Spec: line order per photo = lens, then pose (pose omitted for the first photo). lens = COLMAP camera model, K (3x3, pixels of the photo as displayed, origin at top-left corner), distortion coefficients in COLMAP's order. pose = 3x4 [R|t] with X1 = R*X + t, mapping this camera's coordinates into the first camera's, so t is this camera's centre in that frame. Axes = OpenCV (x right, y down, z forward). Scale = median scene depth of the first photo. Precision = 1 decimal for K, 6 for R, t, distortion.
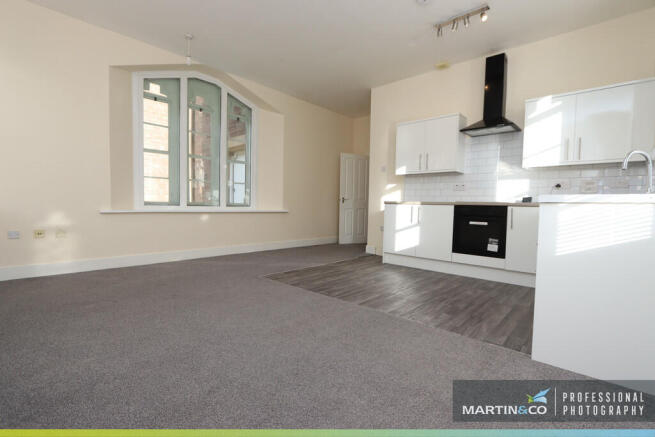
lens RADIAL K [[305.7, 0, 327.4], [0, 305.7, 220.0], [0, 0, 1]] dist [0.002752, 0.000119]
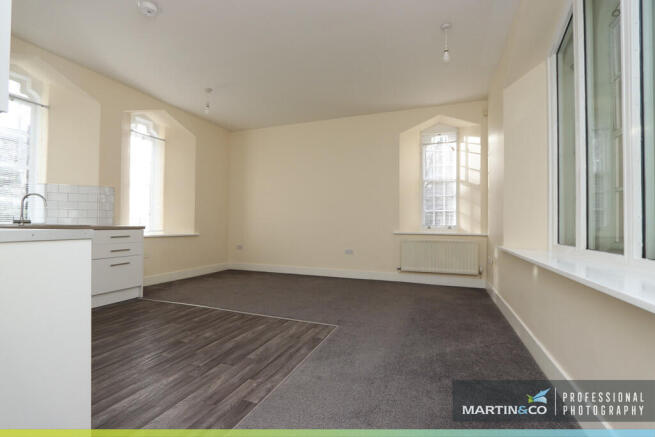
lens RADIAL K [[305.7, 0, 322.8], [0, 305.7, 219.6], [0, 0, 1]] dist [0.002752, 0.000119]
pose [[-0.941137, -0.034879, -0.336222, 0.084074], [-0.043417, 0.998897, 0.017906, -0.095223], [0.335226, 0.031449, -0.941613, 1.527267]]
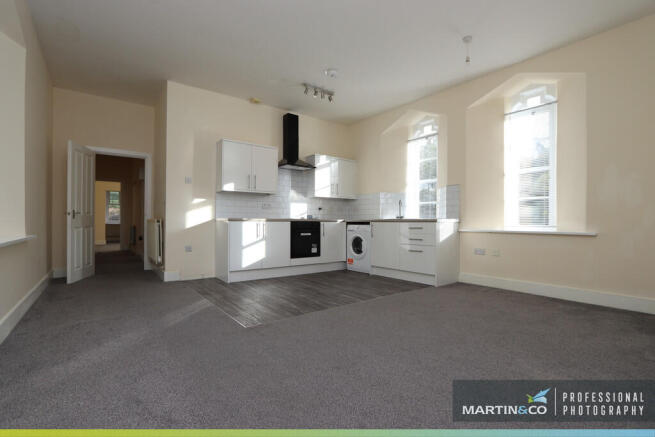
lens RADIAL K [[305.7, 0, 326.6], [0, 305.7, 219.9], [0, 0, 1]] dist [0.002752, 0.000119]
pose [[0.190825, -0.011786, 0.981553, -0.779810], [0.045161, 0.998975, 0.003216, -0.050060], [-0.980585, 0.043714, 0.191162, 0.583138]]
